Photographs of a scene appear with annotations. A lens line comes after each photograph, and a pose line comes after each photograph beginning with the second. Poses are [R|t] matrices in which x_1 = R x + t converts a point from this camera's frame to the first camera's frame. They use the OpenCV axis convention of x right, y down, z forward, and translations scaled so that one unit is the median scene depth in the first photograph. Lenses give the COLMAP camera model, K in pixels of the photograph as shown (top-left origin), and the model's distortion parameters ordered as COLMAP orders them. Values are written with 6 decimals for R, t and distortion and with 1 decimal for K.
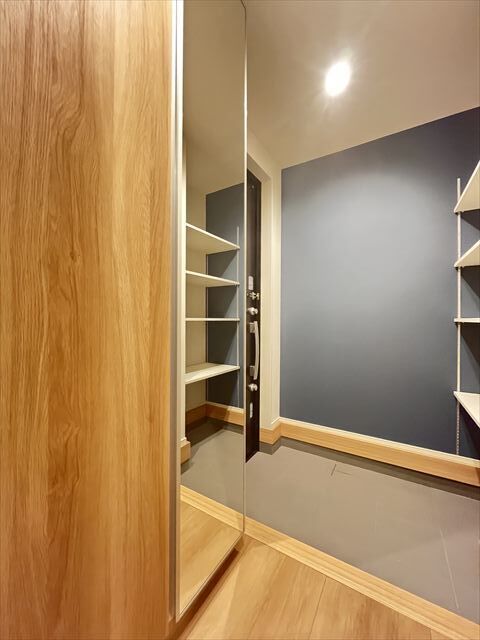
lens RADIAL K [[258.0, 0, 239.9], [0, 258.0, 317.1], [0, 0, 1]] dist [-0.000788, -0.000518]
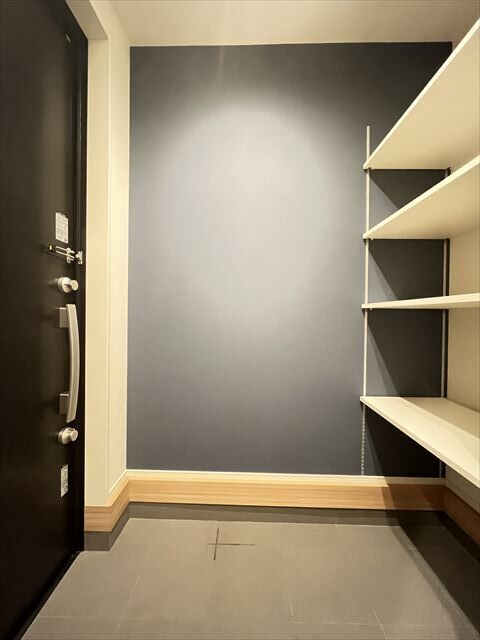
lens RADIAL K [[258.0, 0, 240.7], [0, 258.0, 320.6], [0, 0, 1]] dist [-0.000788, -0.000518]
pose [[0.863056, 0.001350, 0.505106, 0.088744], [-0.005989, 0.999953, 0.007561, 0.040954], [-0.505072, -0.009550, 0.863024, 0.396115]]
